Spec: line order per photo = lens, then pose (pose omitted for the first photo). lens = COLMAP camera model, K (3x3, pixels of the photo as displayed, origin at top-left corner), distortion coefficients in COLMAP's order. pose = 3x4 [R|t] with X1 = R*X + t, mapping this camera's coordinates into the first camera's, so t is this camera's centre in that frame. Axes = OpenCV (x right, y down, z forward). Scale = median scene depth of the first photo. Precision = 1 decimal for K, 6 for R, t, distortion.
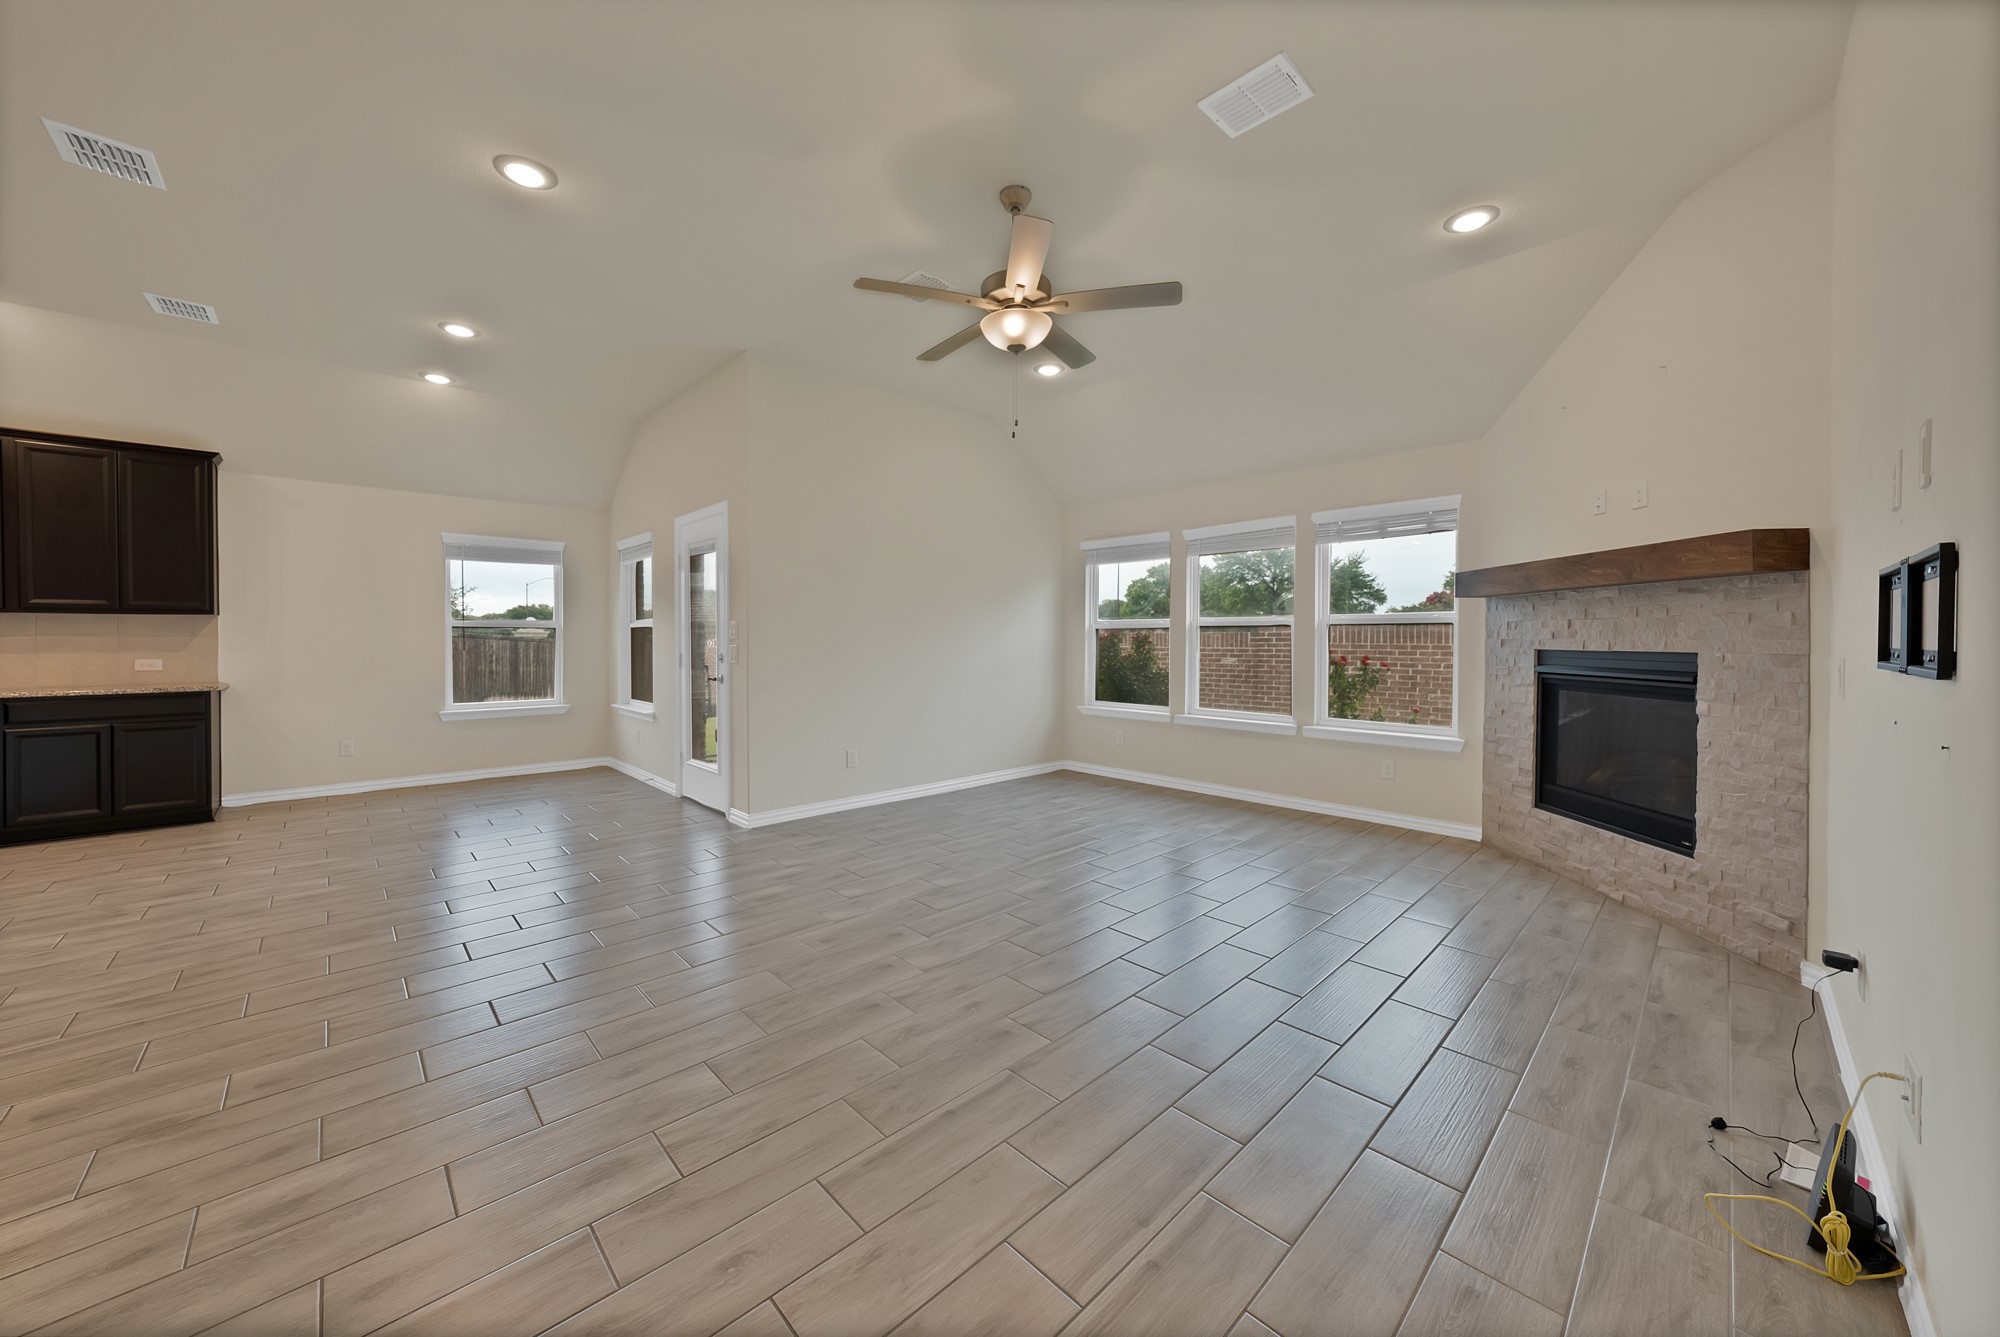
lens RADIAL K [[718.2, 0, 997.2], [0, 718.2, 640.6], [0, 0, 1]] dist [-0.016543, 0.003668]
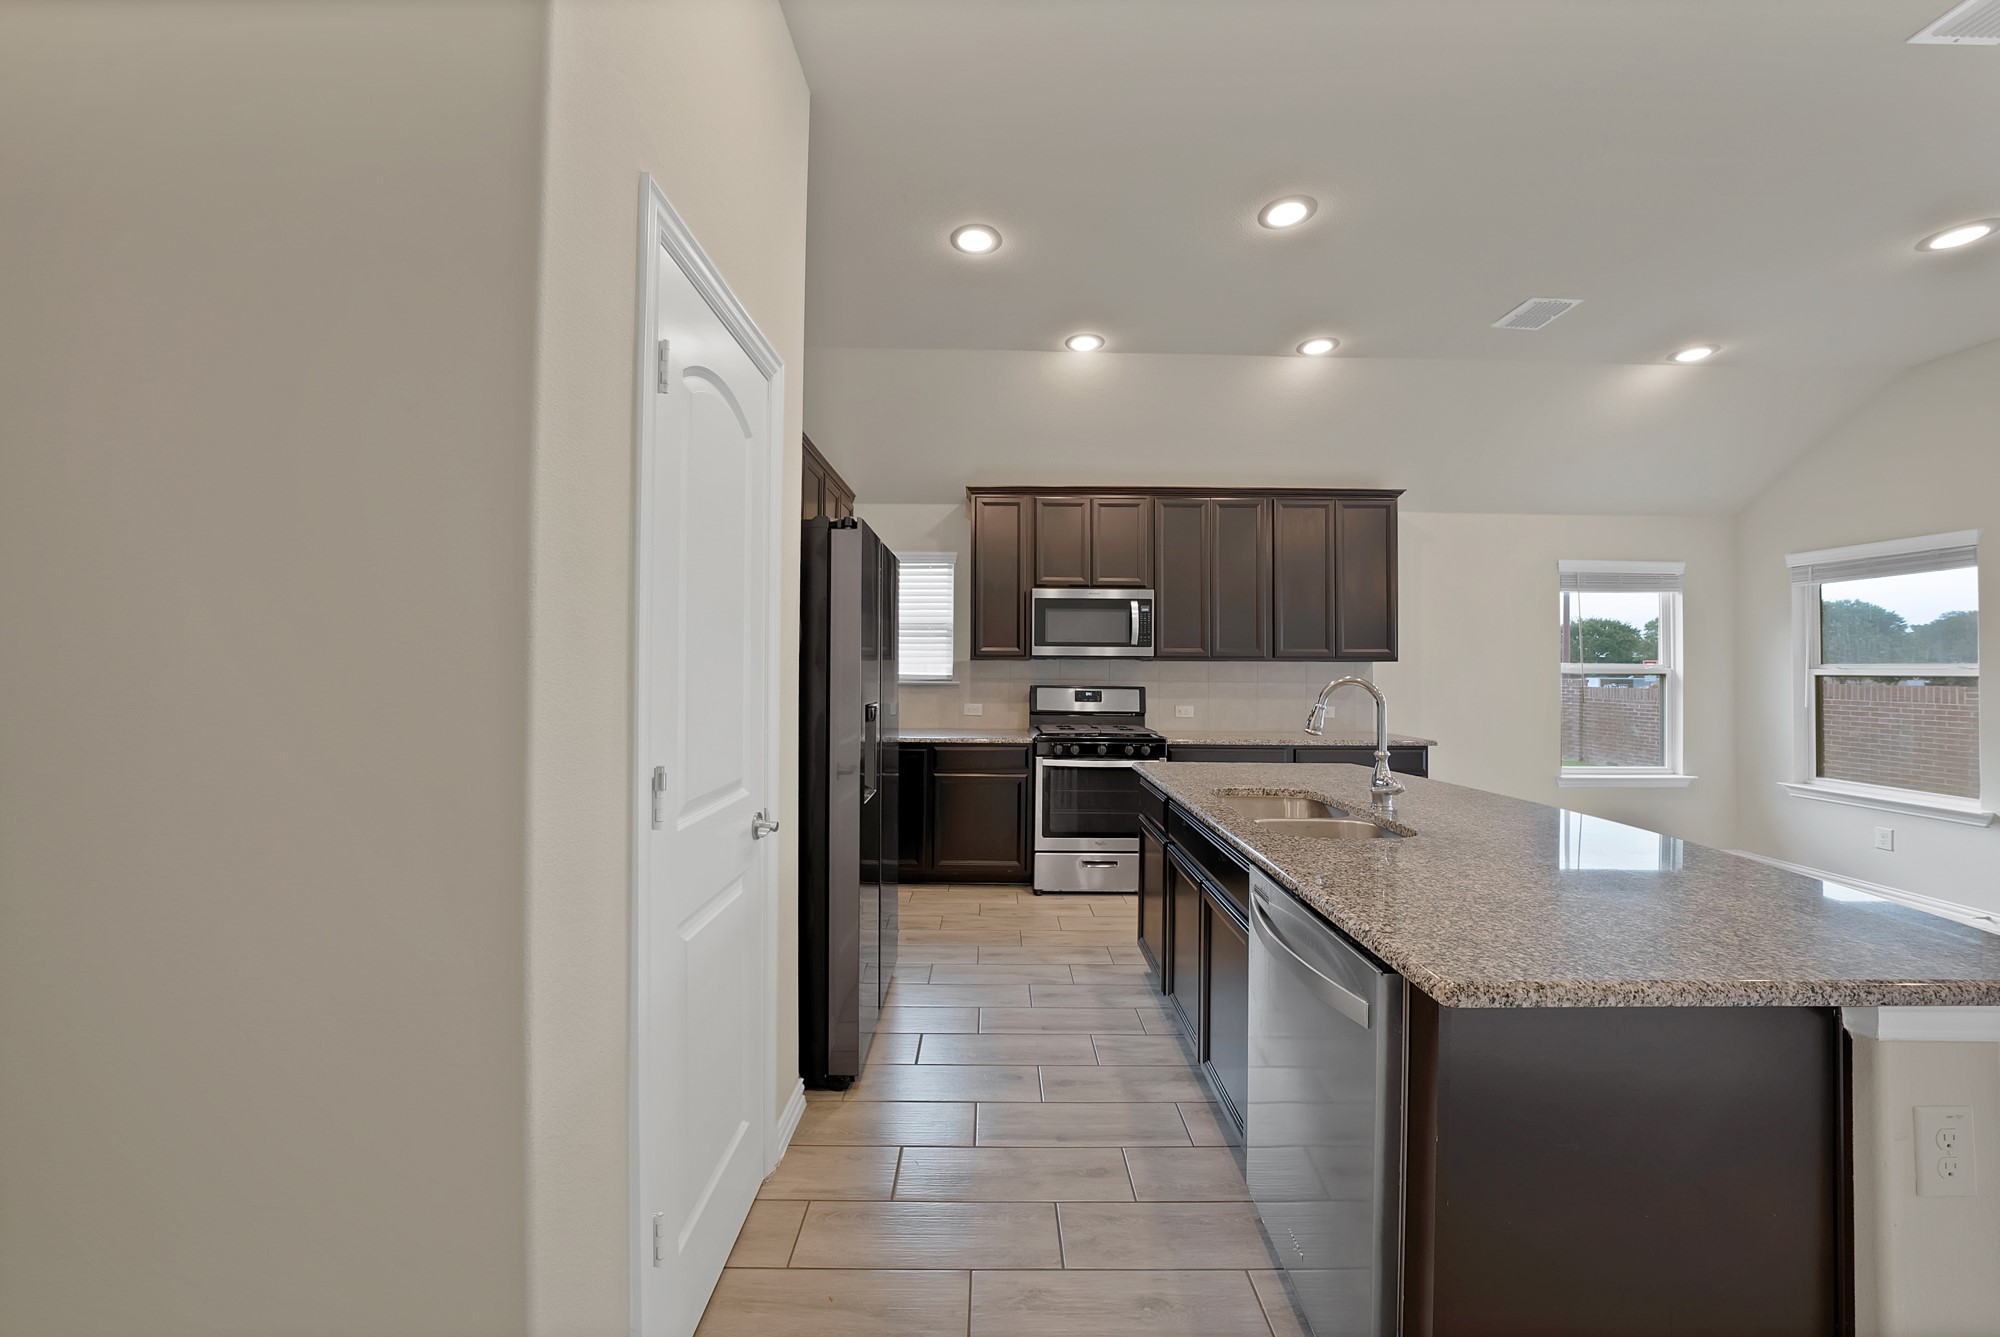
lens RADIAL K [[718.2, 0, 993.8], [0, 718.2, 669.0], [0, 0, 1]] dist [-0.016543, 0.003668]
pose [[0.727010, 0.006138, -0.686600, -1.013898], [-0.009722, 0.999952, -0.001355, -0.024239], [0.686558, 0.007660, 0.727034, -0.075462]]
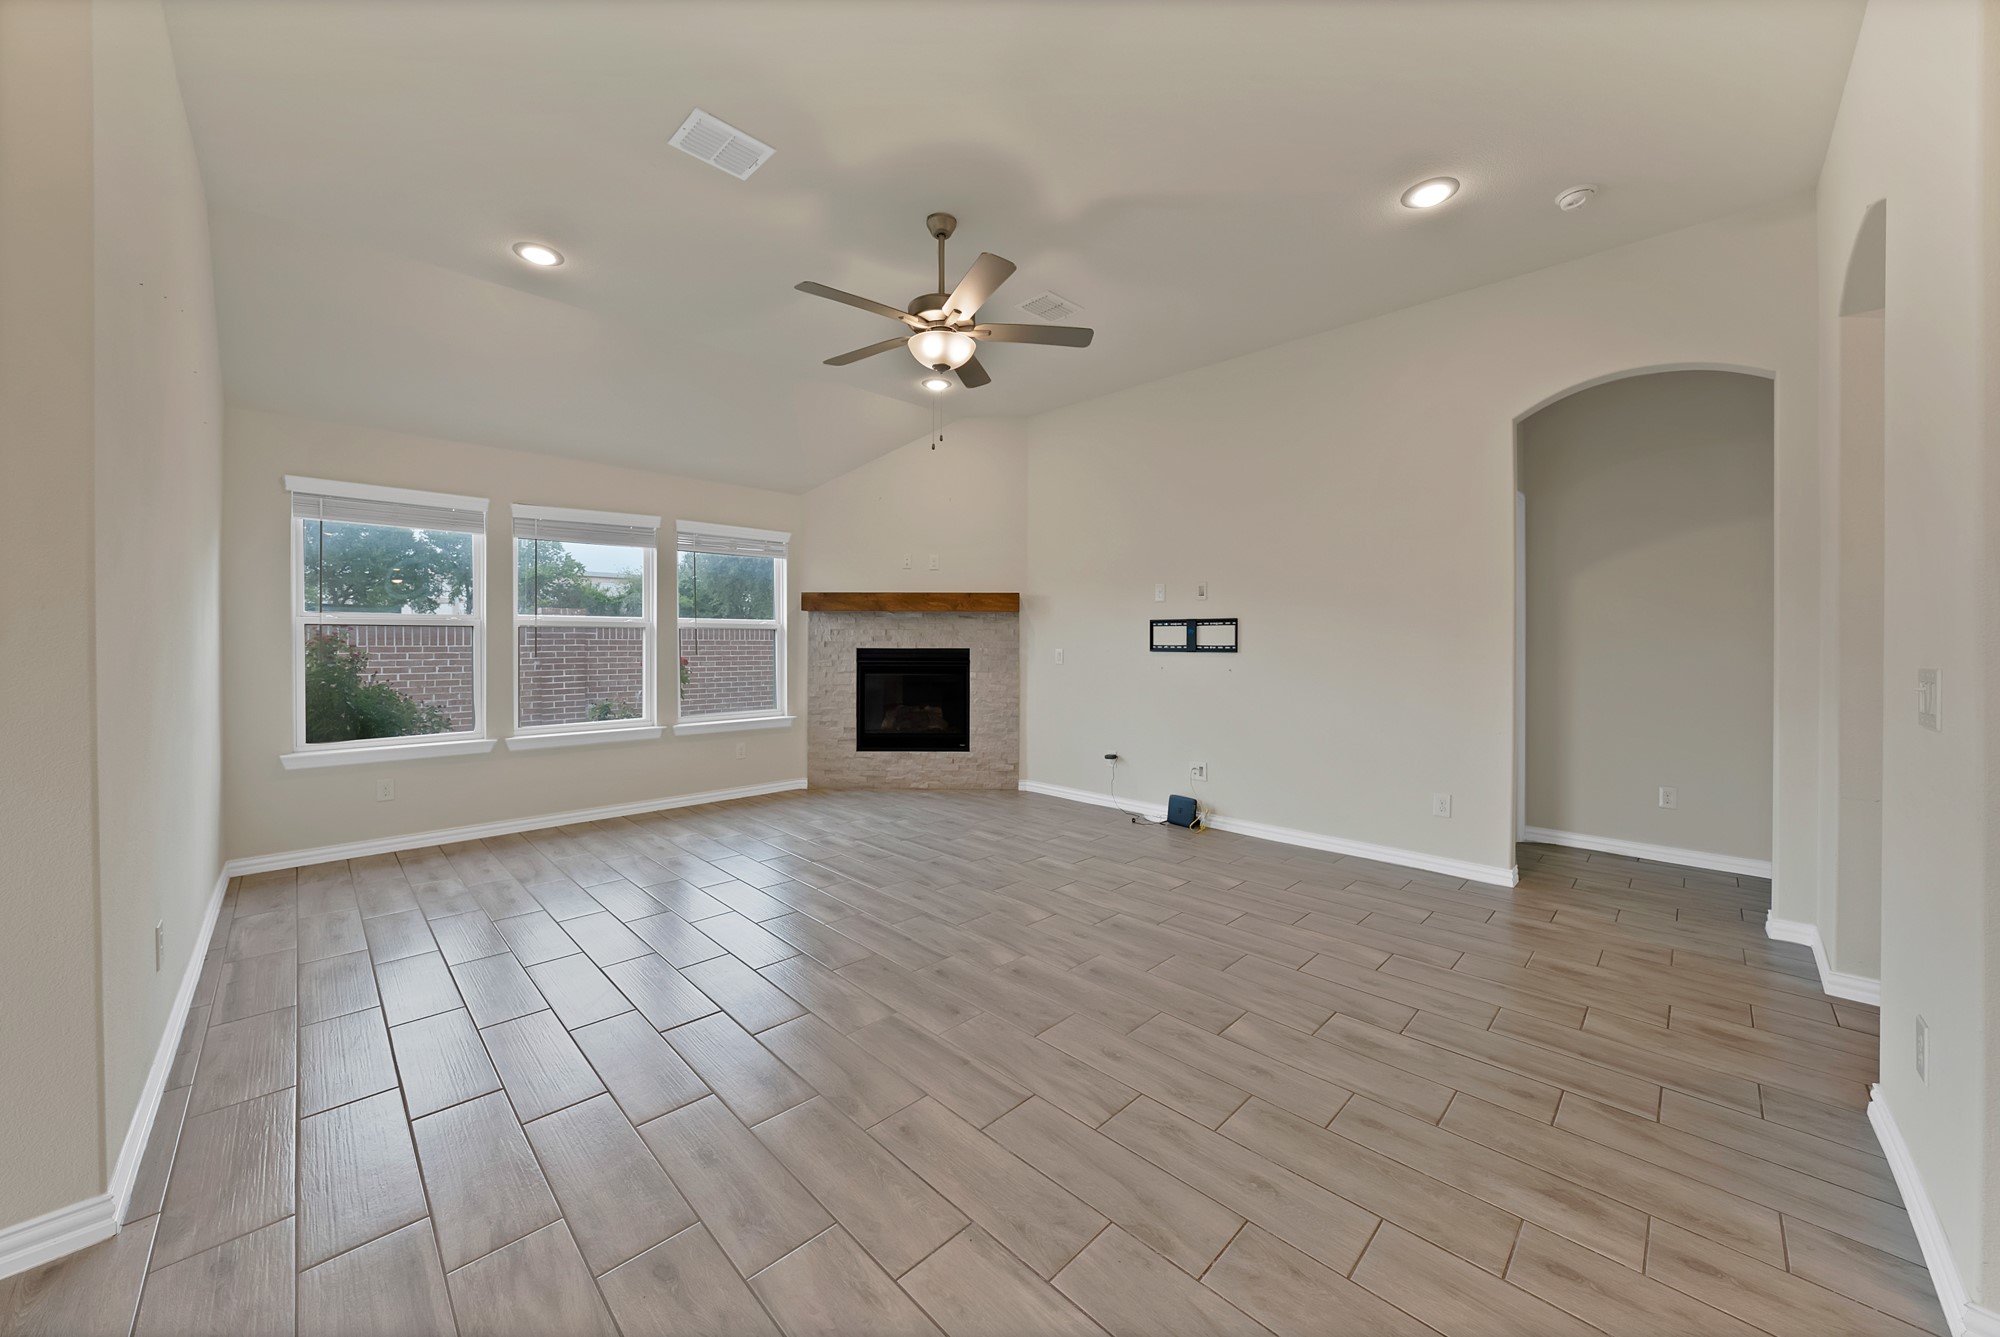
lens RADIAL K [[718.2, 0, 999.1], [0, 718.2, 641.7], [0, 0, 1]] dist [-0.016543, 0.003668]
pose [[-0.026091, -0.000650, 0.999659, -0.766567], [0.000207, 1.000000, 0.000656, -0.002561], [-0.999660, 0.000224, -0.026091, 0.703204]]
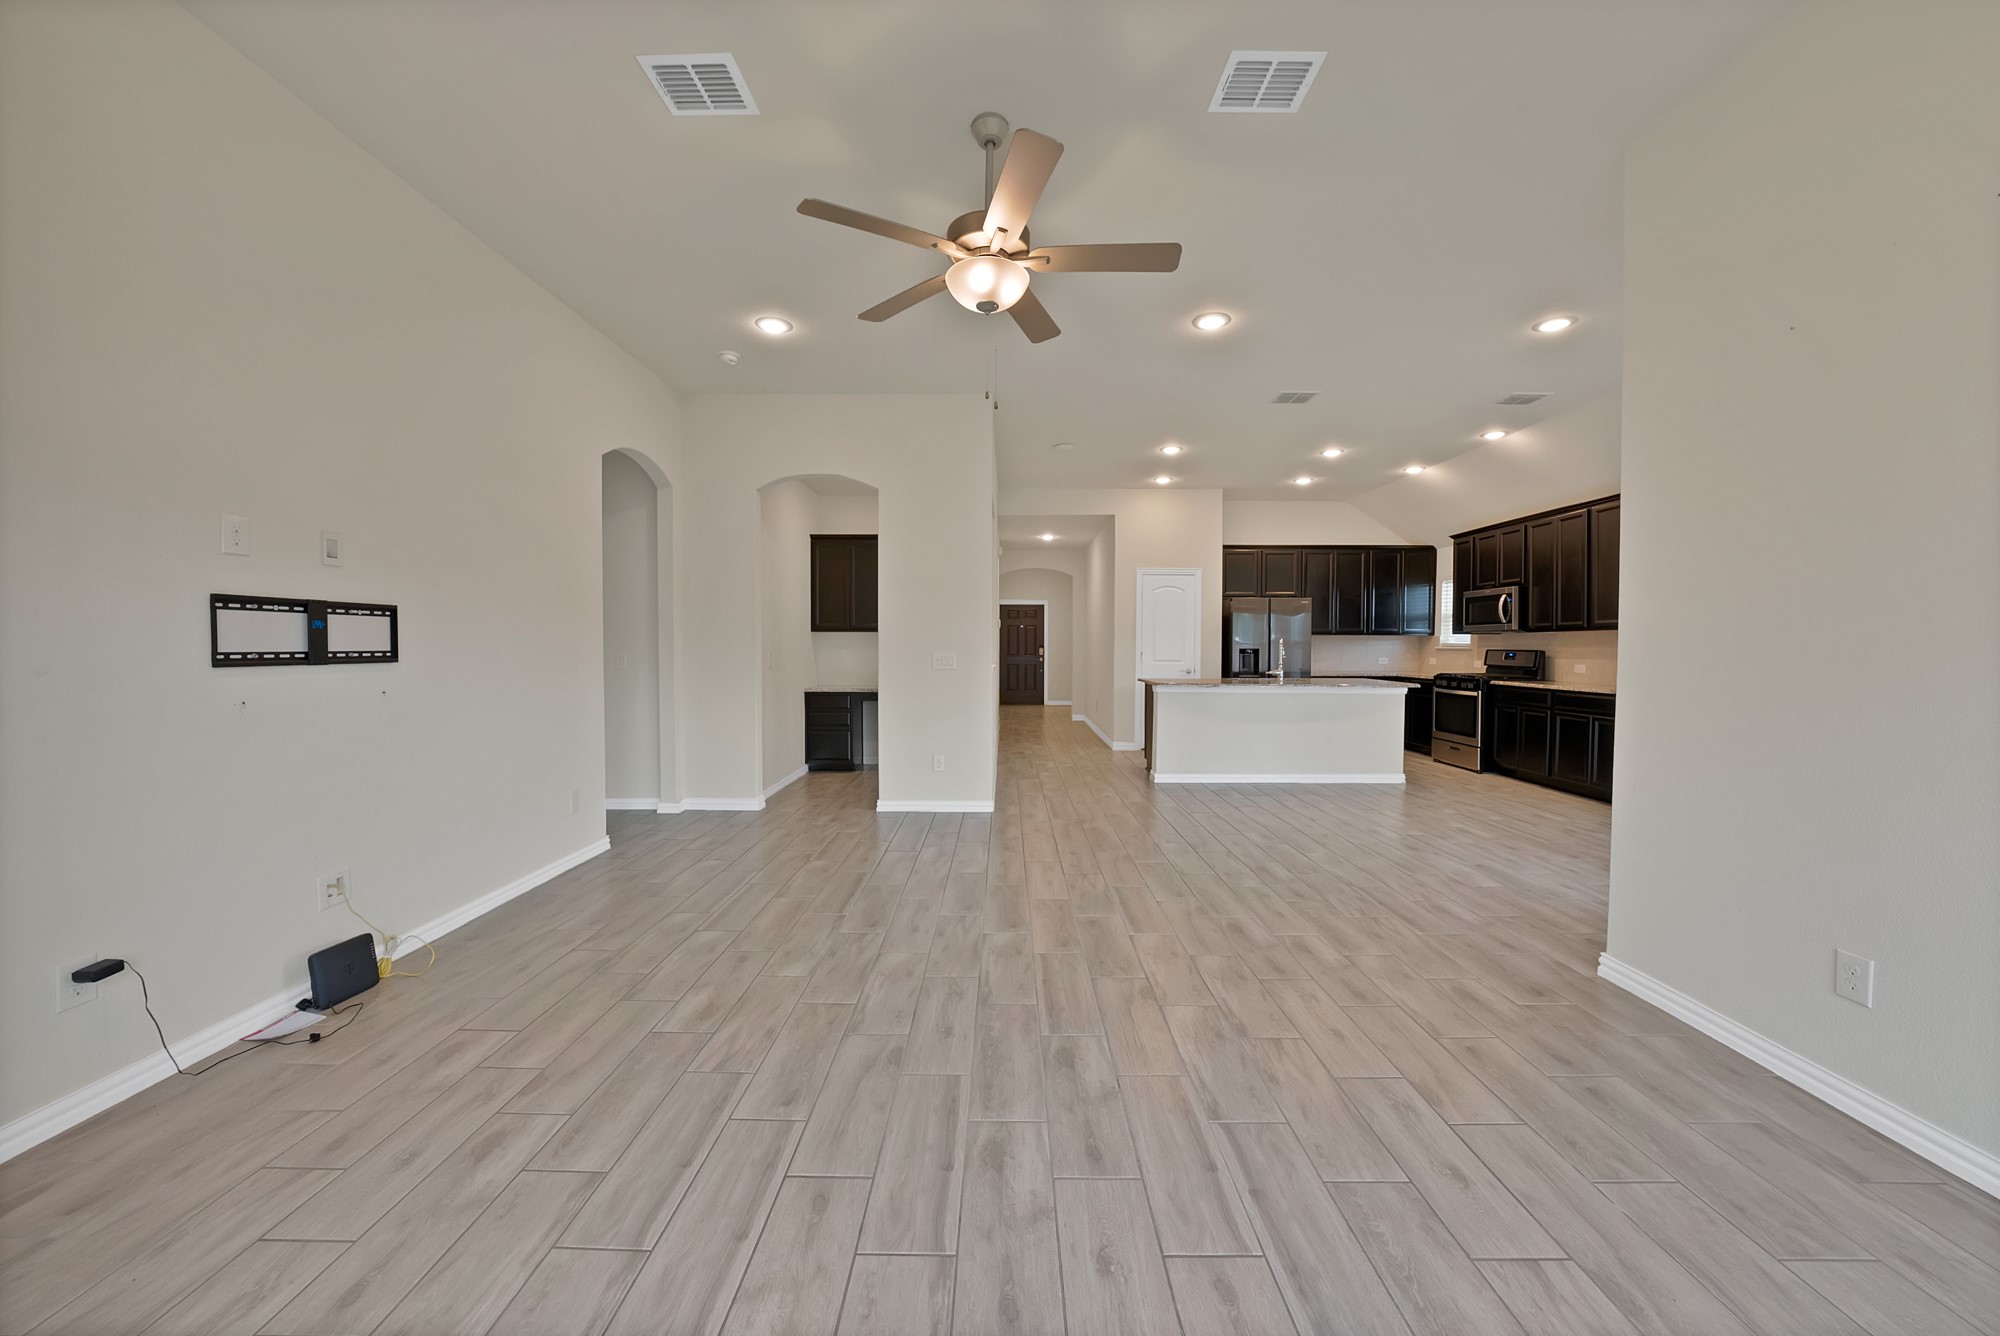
lens RADIAL K [[718.2, 0, 997.2], [0, 718.2, 648.3], [0, 0, 1]] dist [-0.016543, 0.003668]
pose [[-0.697171, 0.000640, -0.716905, 0.475218], [-0.007319, 0.999941, 0.008011, -0.007708], [0.716868, 0.010832, -0.697125, 1.202507]]
